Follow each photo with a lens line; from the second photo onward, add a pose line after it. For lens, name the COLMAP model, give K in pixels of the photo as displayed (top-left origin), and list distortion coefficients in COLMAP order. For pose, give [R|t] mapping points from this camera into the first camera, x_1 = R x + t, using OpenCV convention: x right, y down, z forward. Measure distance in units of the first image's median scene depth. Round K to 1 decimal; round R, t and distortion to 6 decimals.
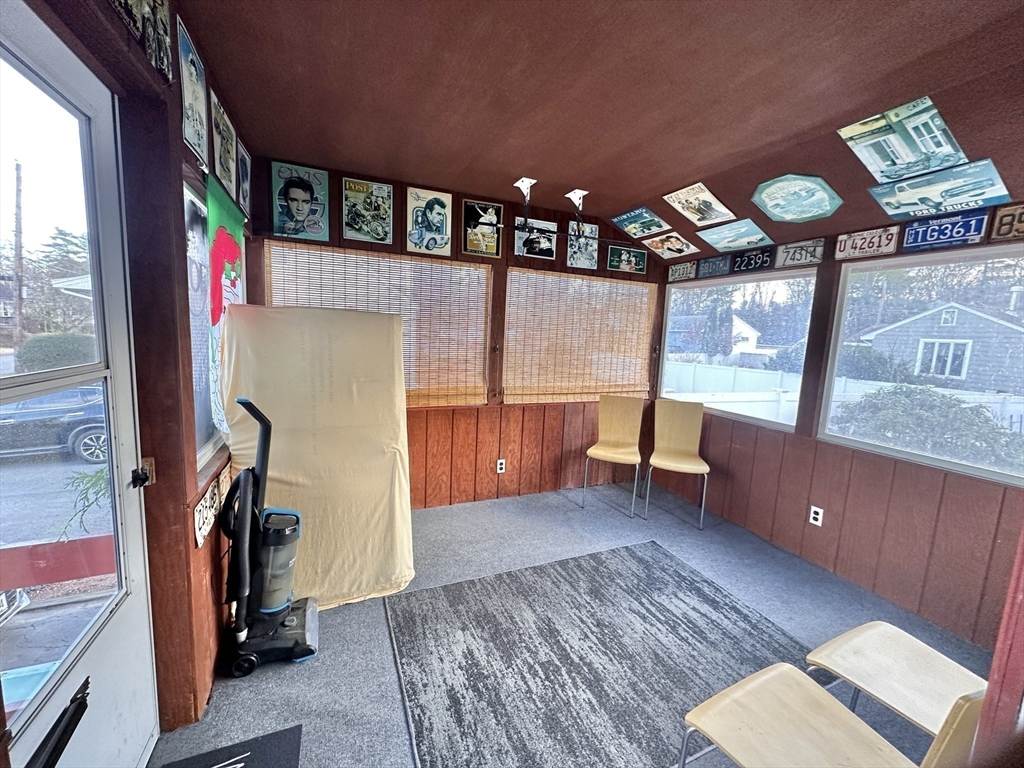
lens RADIAL K [[408.3, 0, 513.6], [0, 408.3, 385.4], [0, 0, 1]] dist [-0.000103, 0.000078]
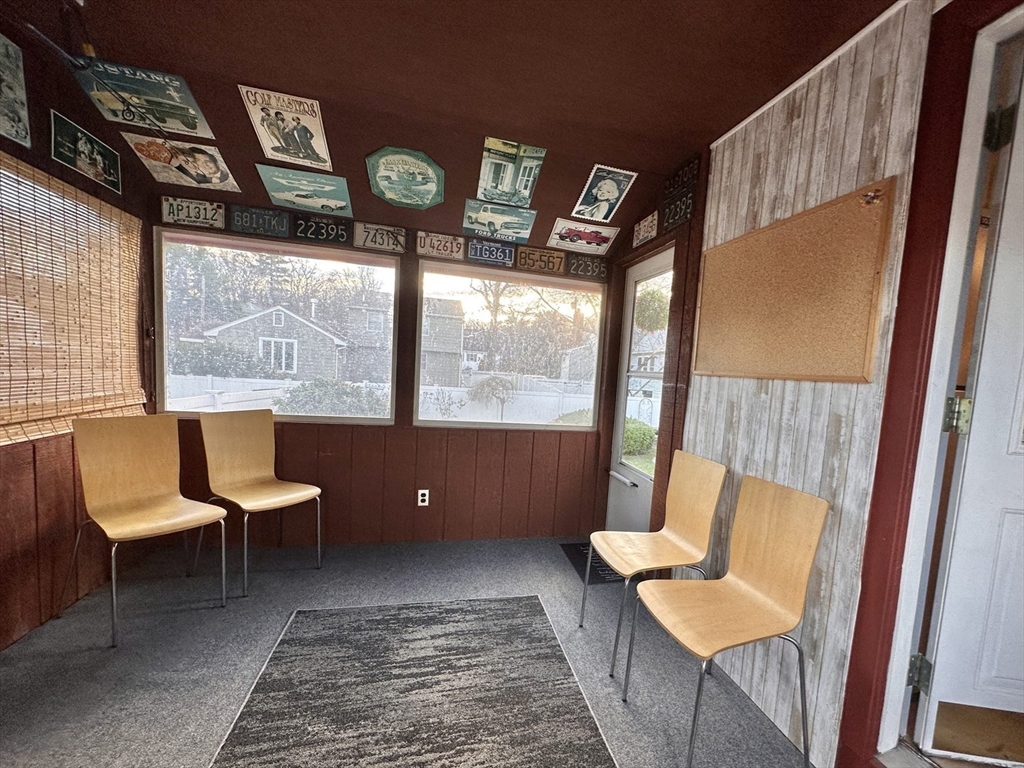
lens RADIAL K [[439.8, 0, 550.2], [0, 439.8, 411.0], [0, 0, 1]] dist [0.002217, -0.000373]
pose [[0.153908, -0.123257, 0.980367, -0.320527], [0.068278, 0.991144, 0.113893, -0.012798], [-0.985723, 0.049409, 0.160960, 0.503787]]
